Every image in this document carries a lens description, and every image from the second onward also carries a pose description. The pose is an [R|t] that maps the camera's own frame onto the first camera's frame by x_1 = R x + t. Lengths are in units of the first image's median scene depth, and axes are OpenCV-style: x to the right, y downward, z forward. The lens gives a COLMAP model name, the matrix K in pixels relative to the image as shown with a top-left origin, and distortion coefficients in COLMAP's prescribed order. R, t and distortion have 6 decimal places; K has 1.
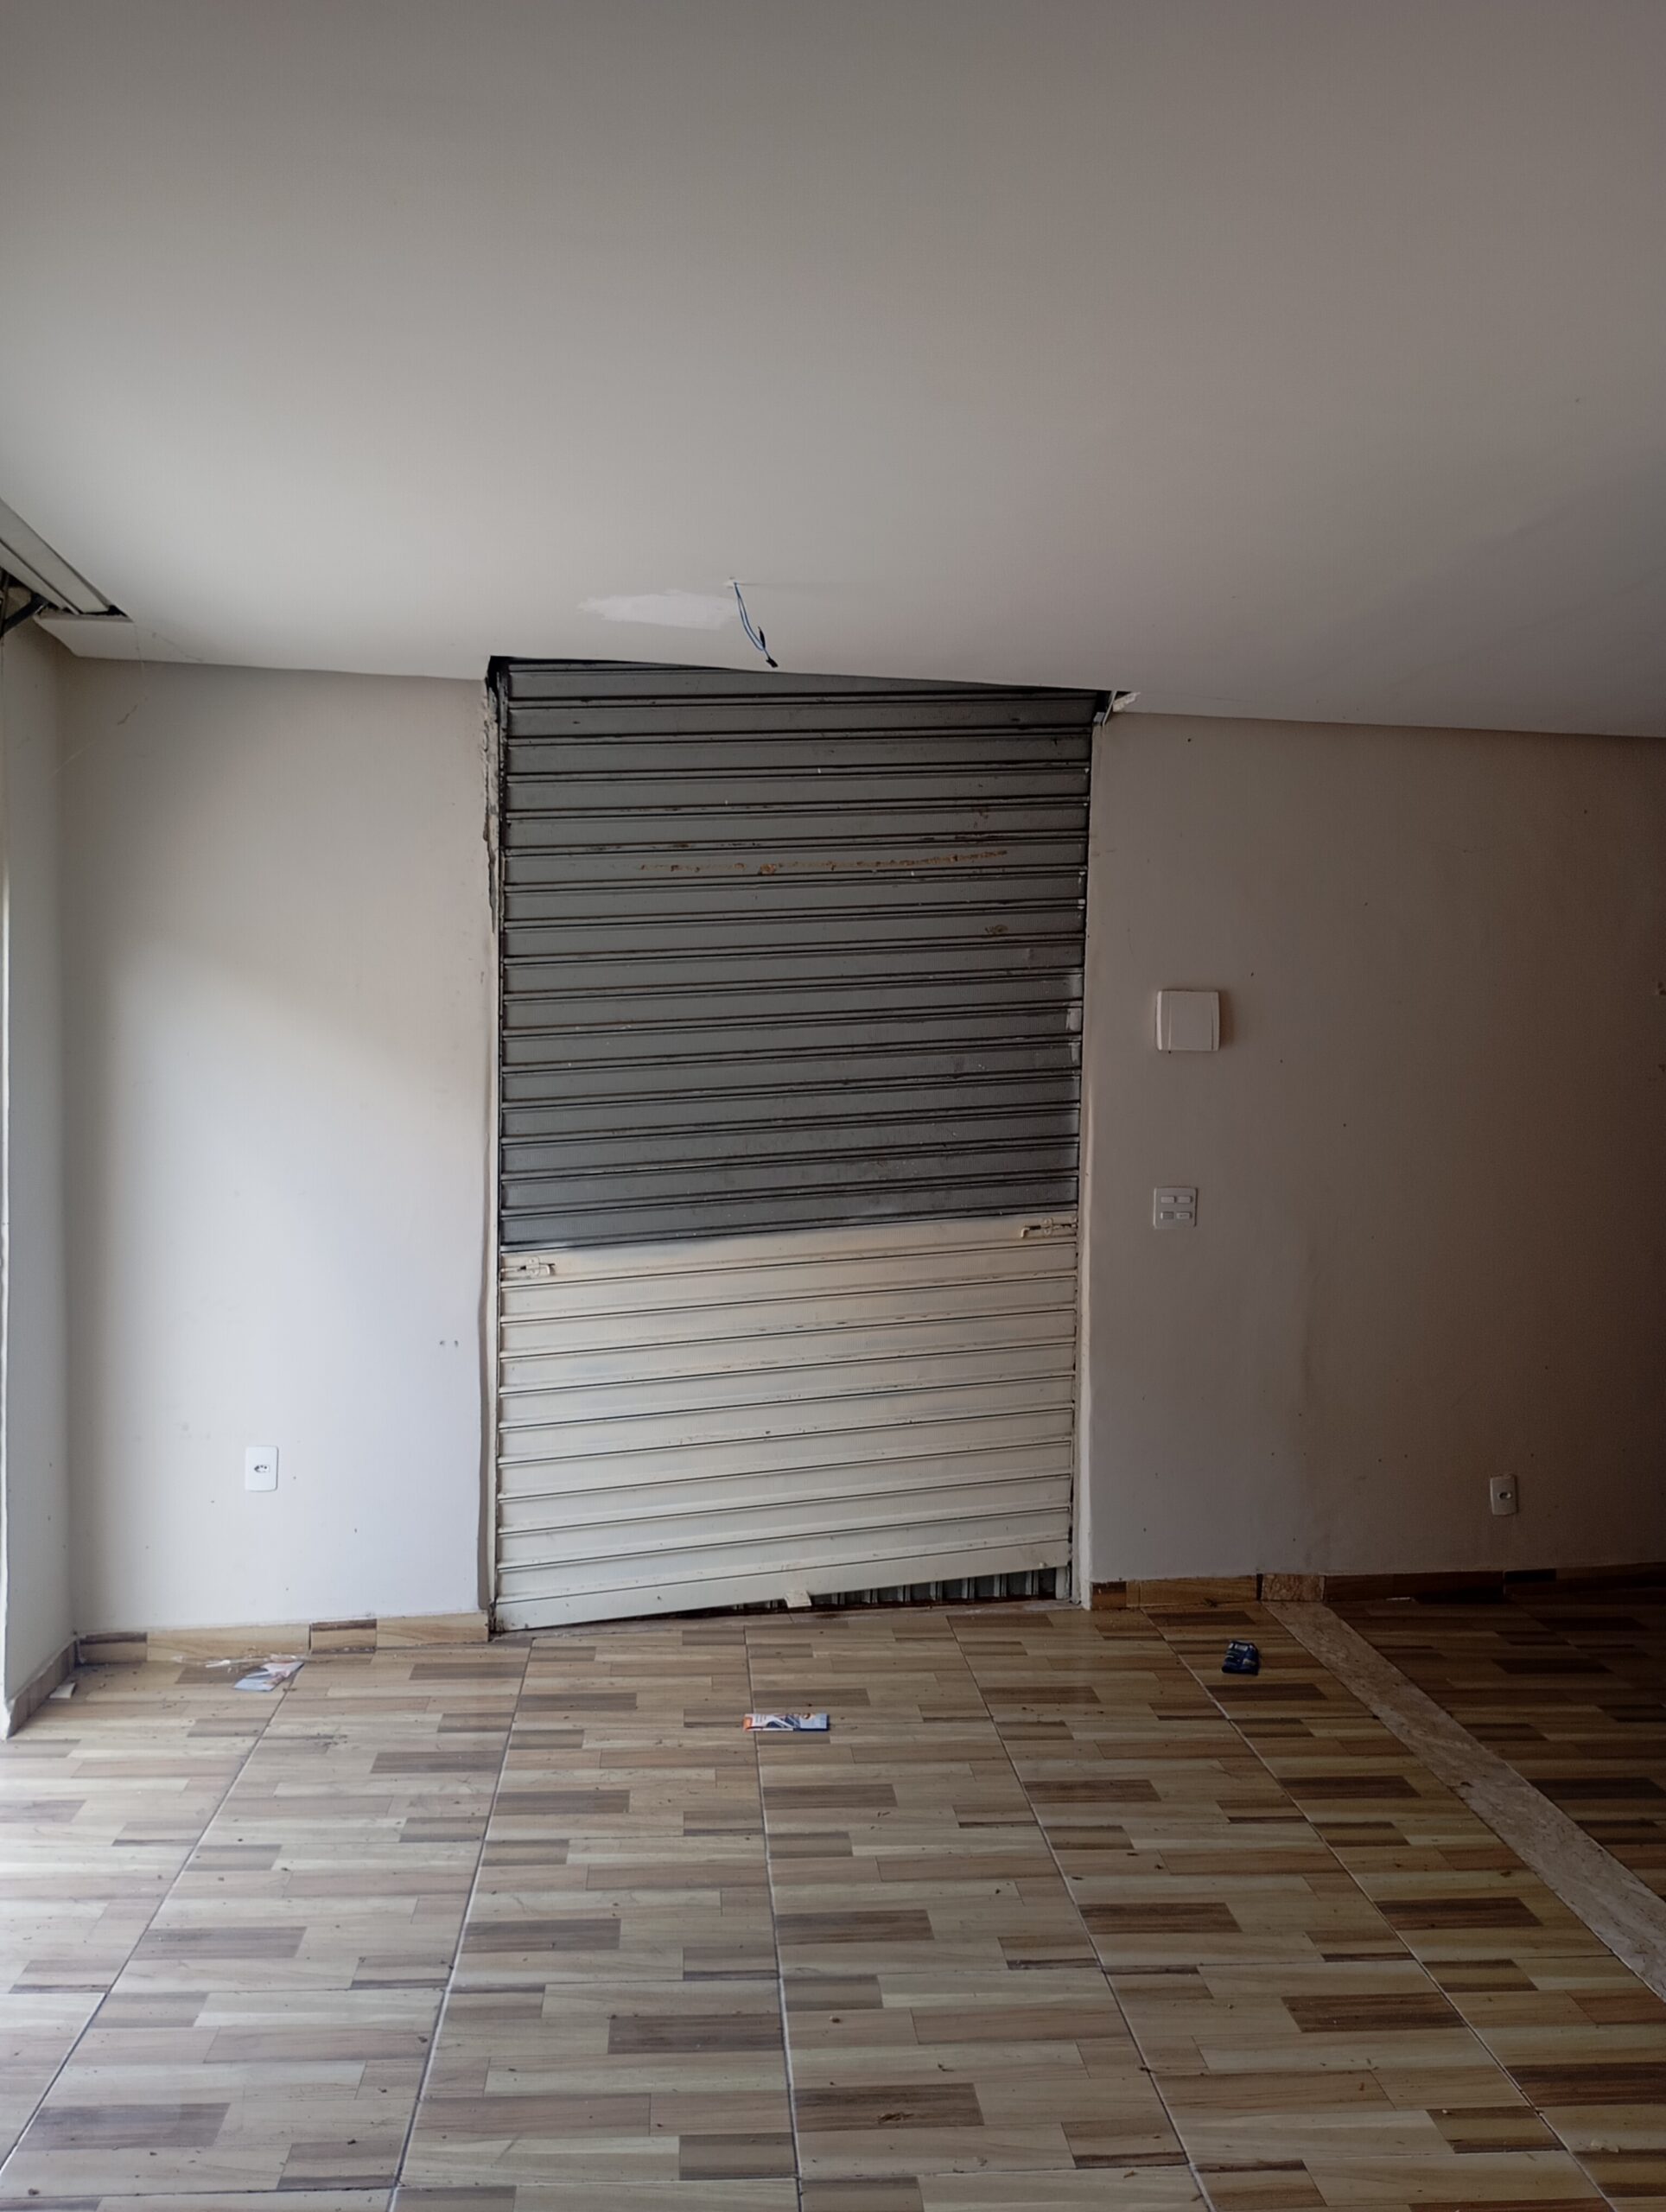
lens RADIAL K [[1847.0, 0, 816.1], [0, 1847.0, 1106.6], [0, 0, 1]] dist [0.071959, -0.079426]
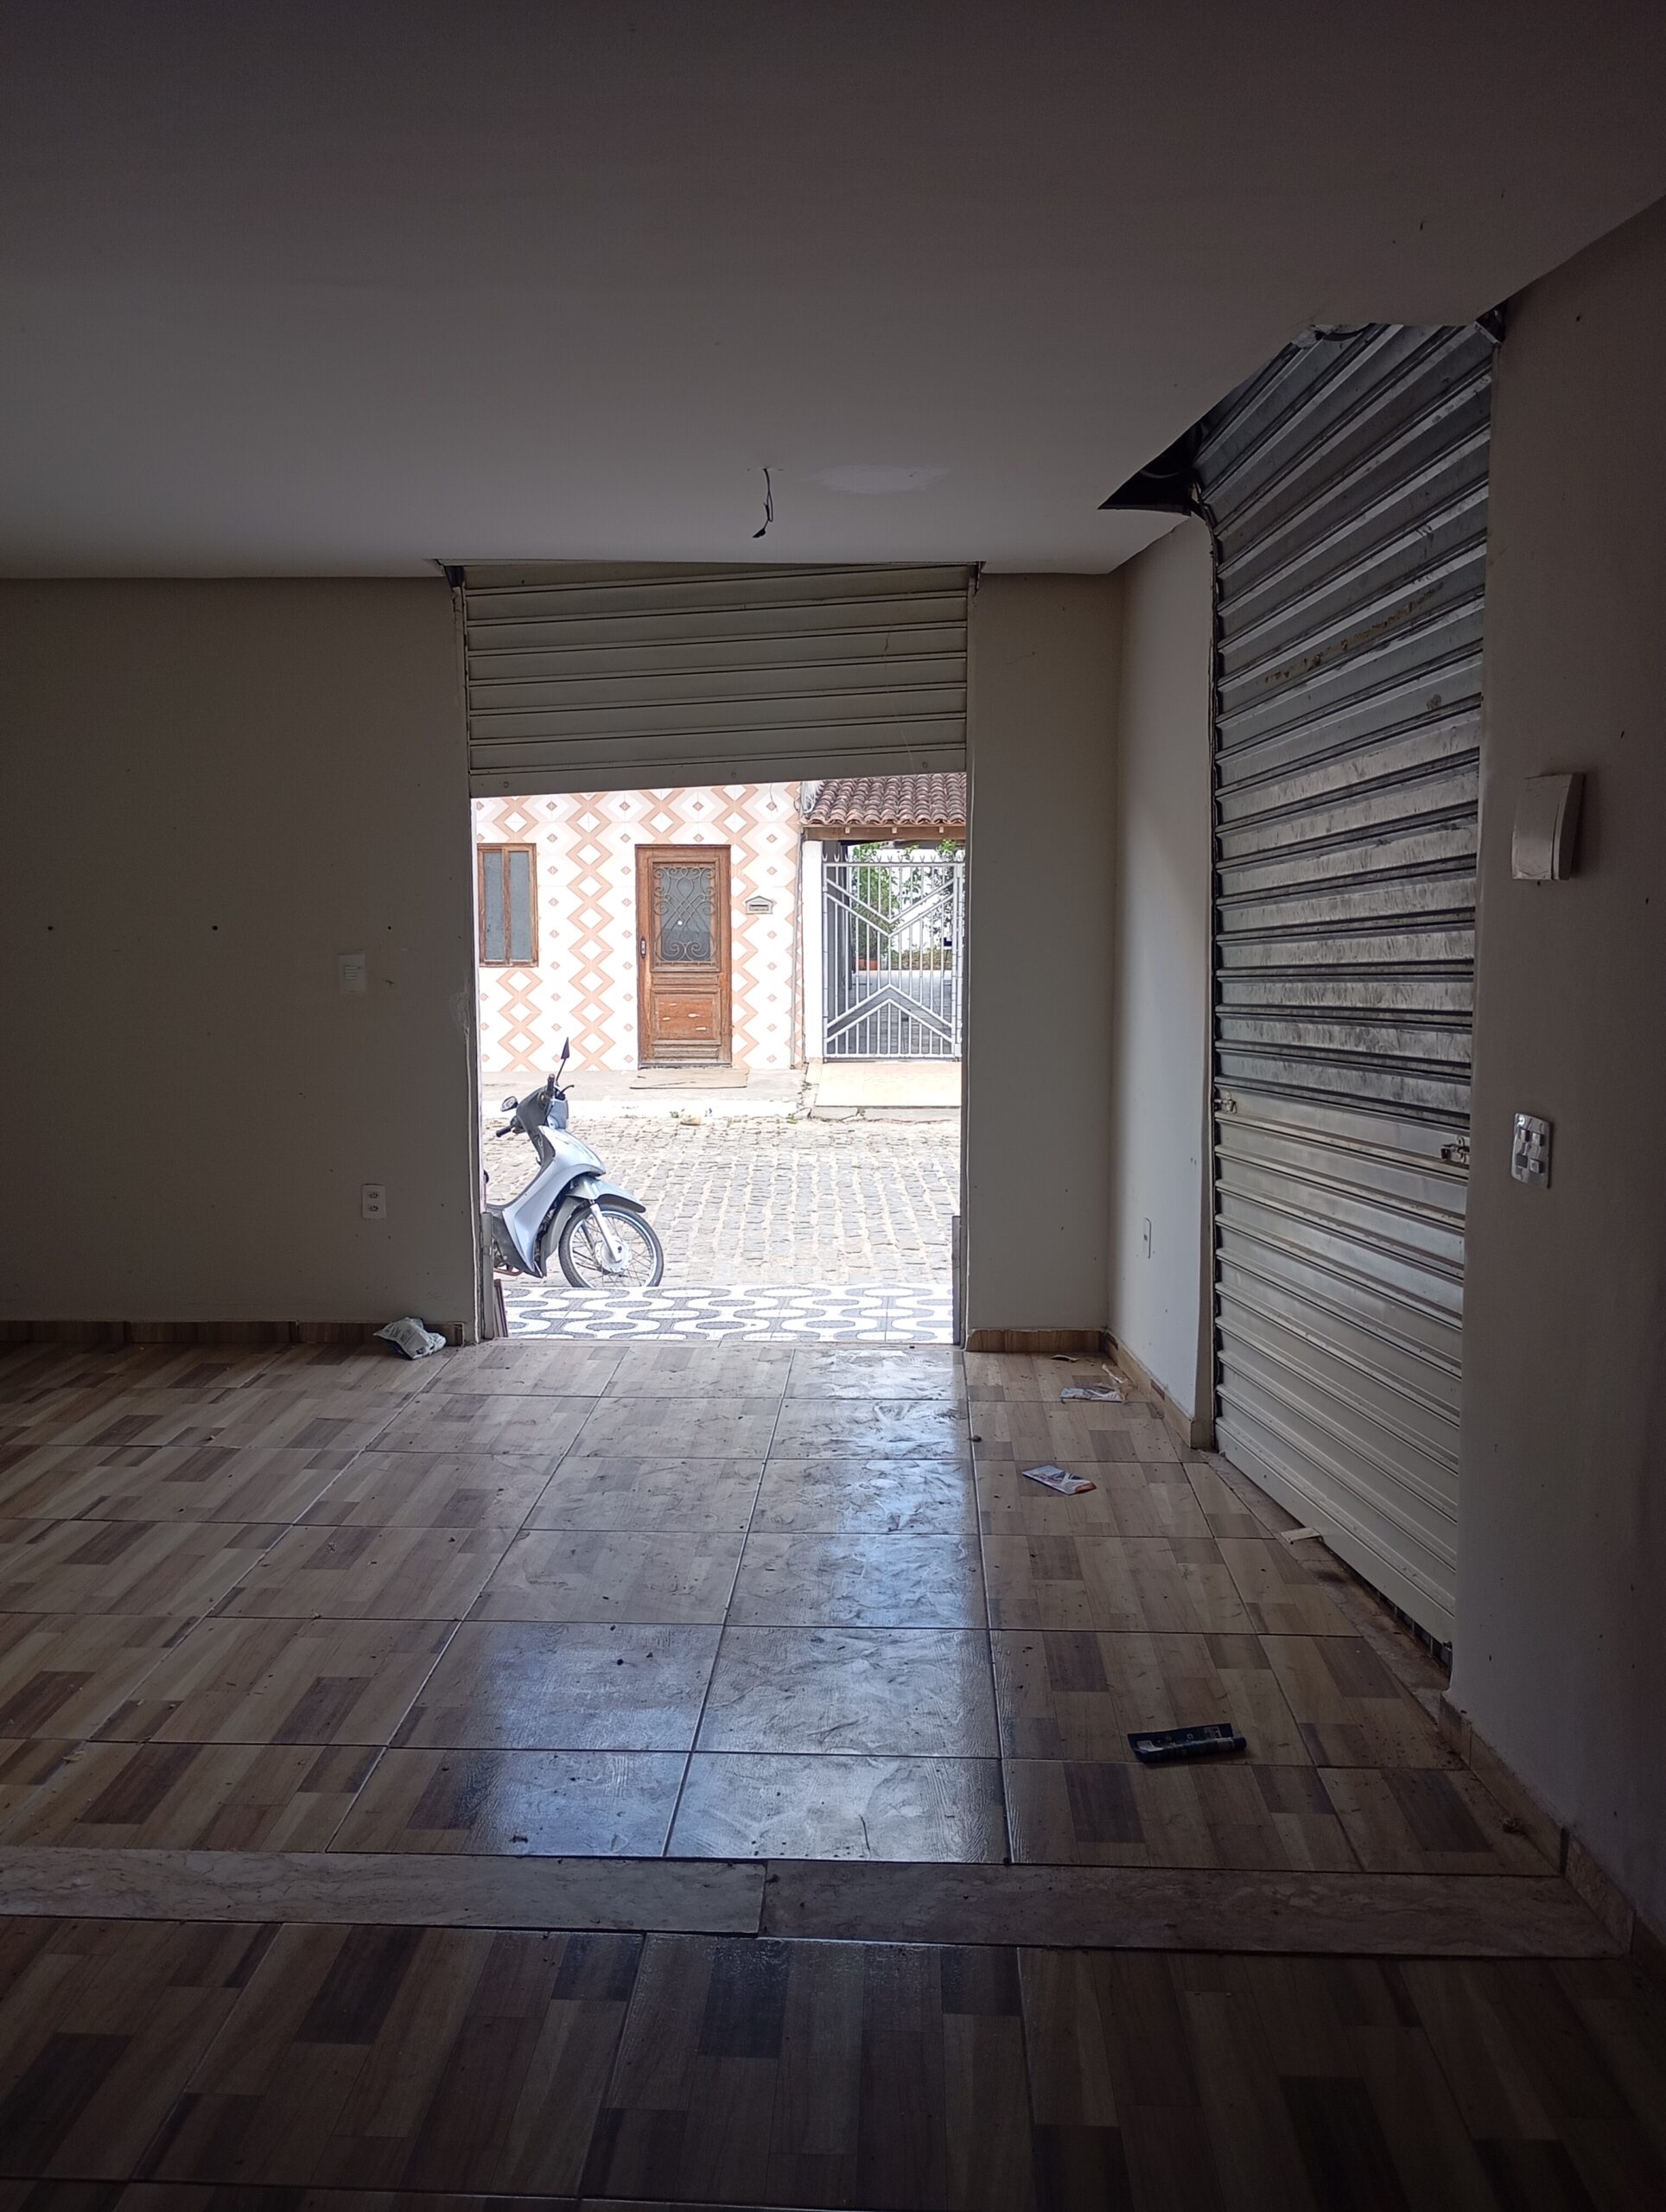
lens RADIAL K [[1847.0, 0, 821.4], [0, 1847.0, 1109.0], [0, 0, 1]] dist [0.071959, -0.079426]
pose [[-0.127392, 0.119334, -0.984647, 0.965837], [-0.036963, 0.991475, 0.124943, -0.029730], [0.991163, 0.052312, -0.121895, 1.019740]]
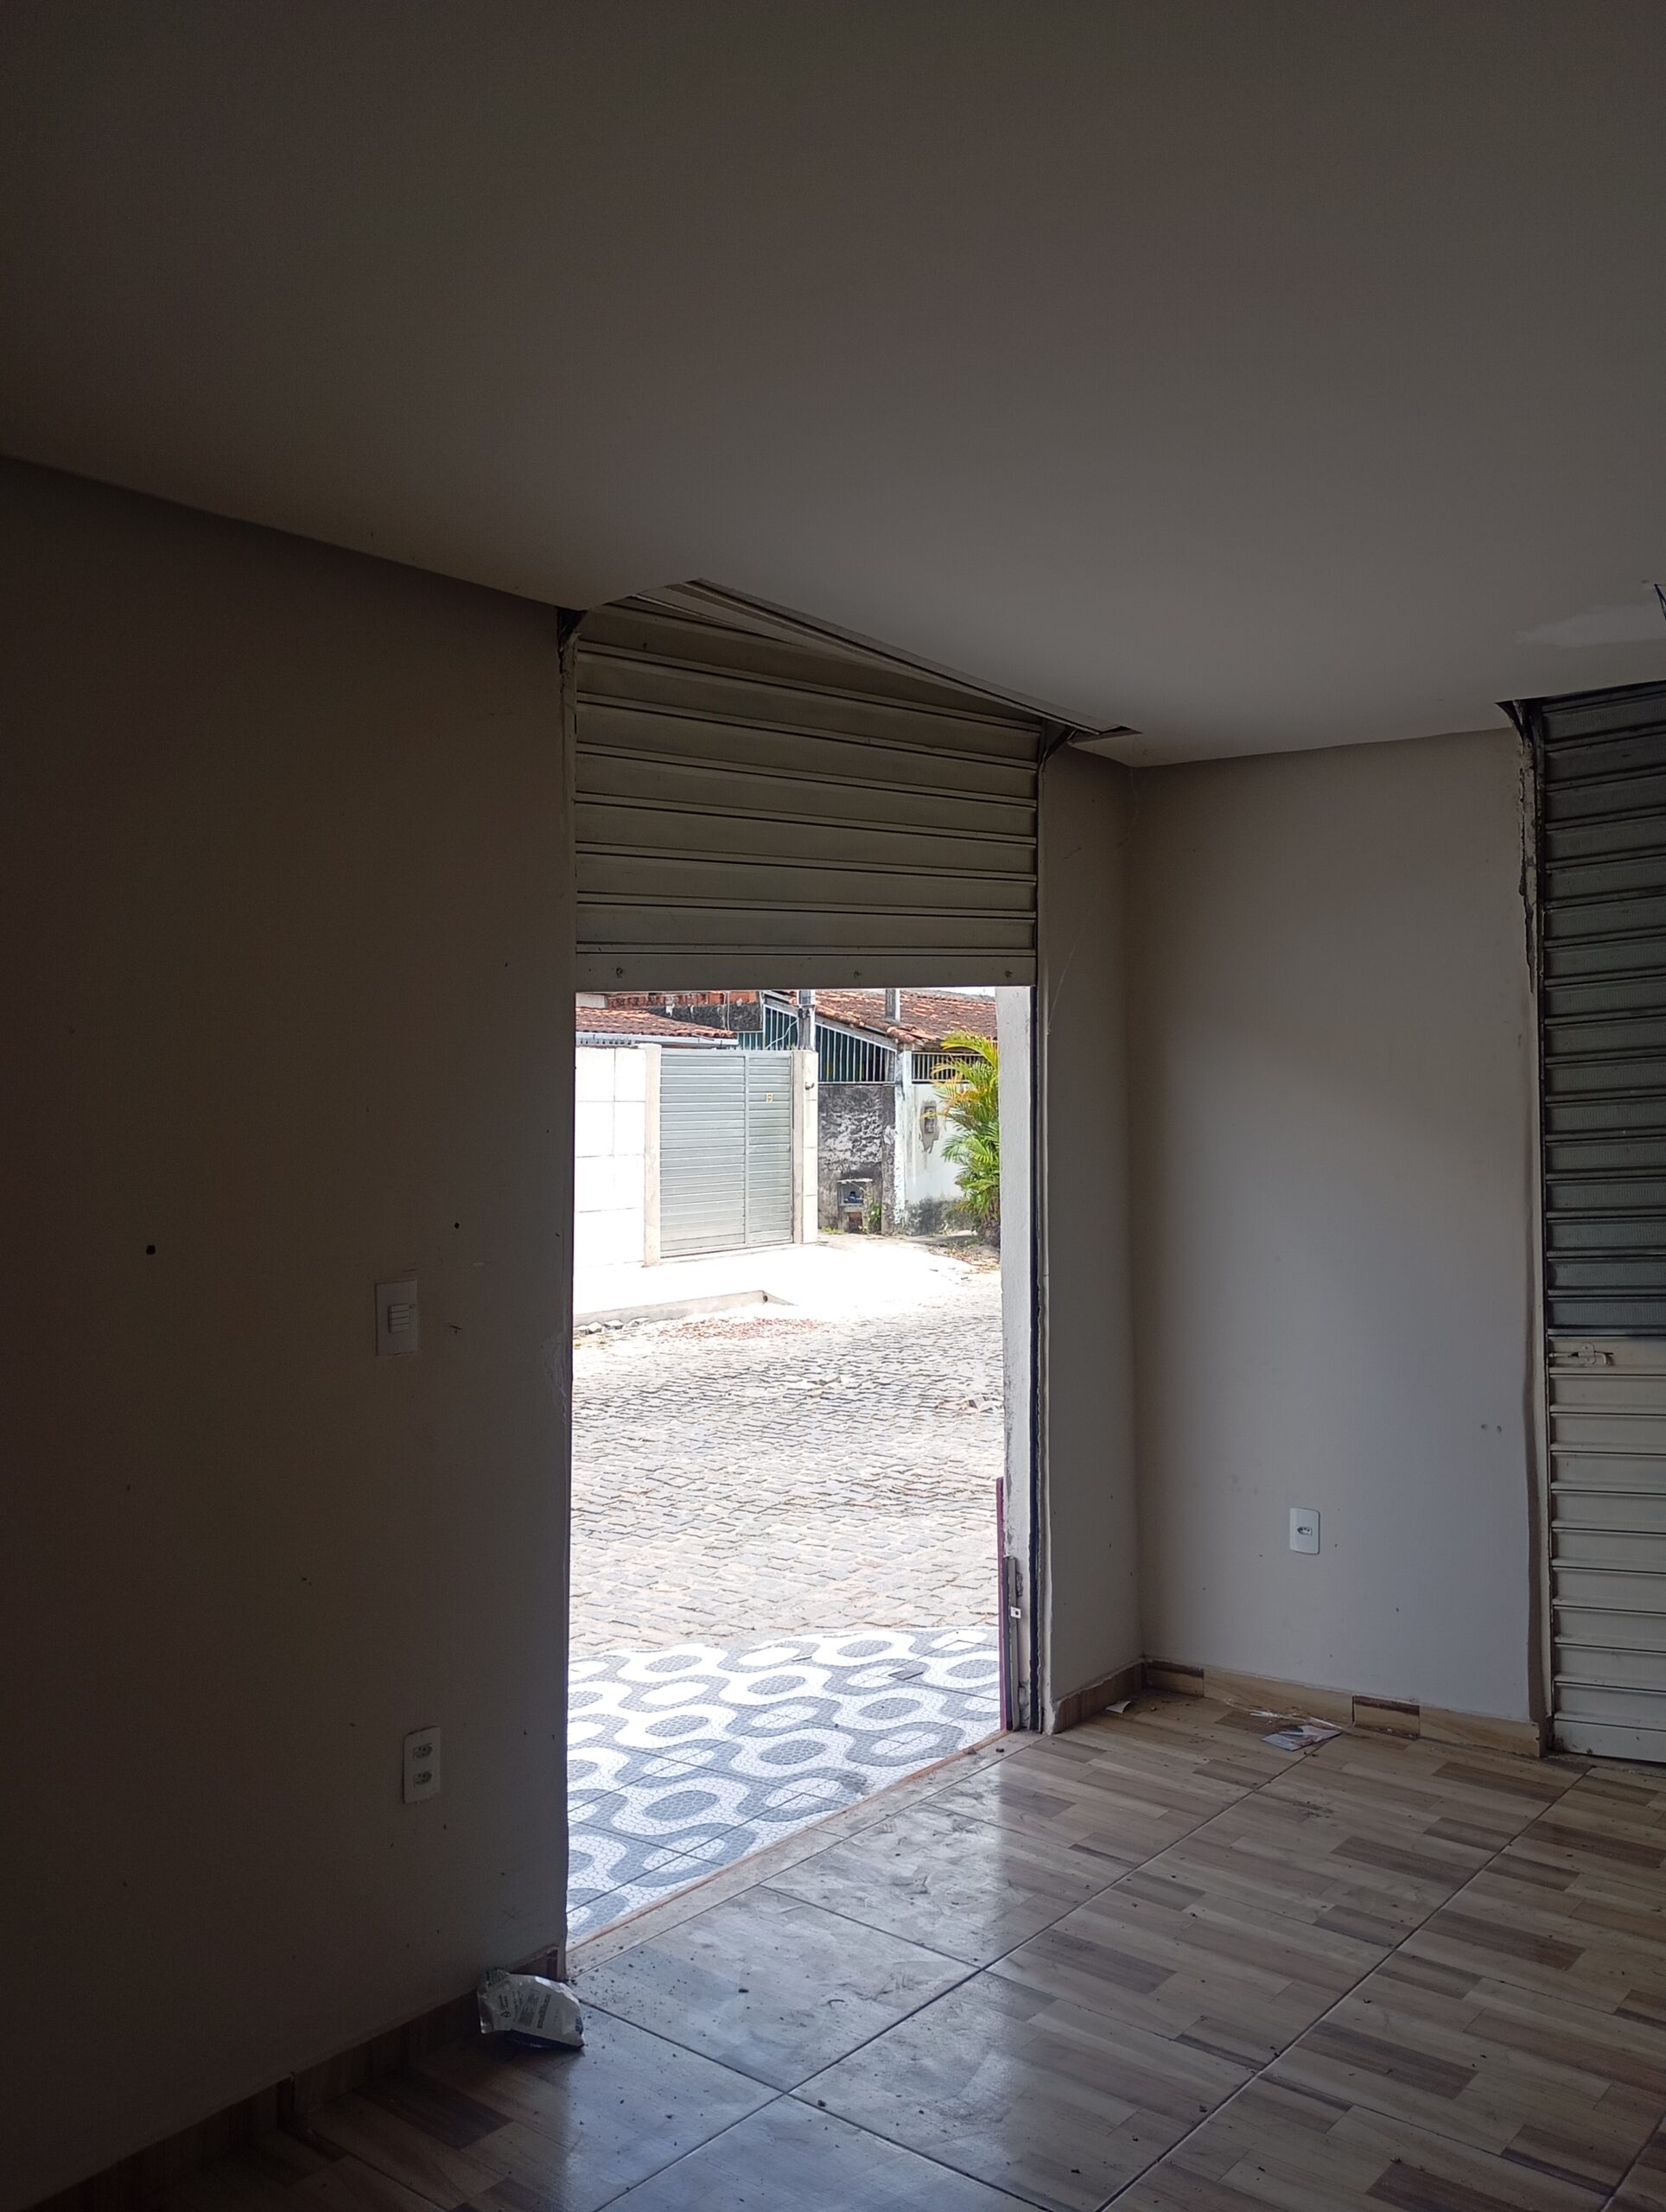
lens RADIAL K [[1847.0, 0, 815.5], [0, 1847.0, 1102.7], [0, 0, 1]] dist [0.071959, -0.079426]
pose [[0.727800, -0.015349, -0.685618, 0.228830], [-0.009427, 0.999431, -0.032381, -0.004431], [0.685725, 0.030030, 0.727241, 0.075256]]
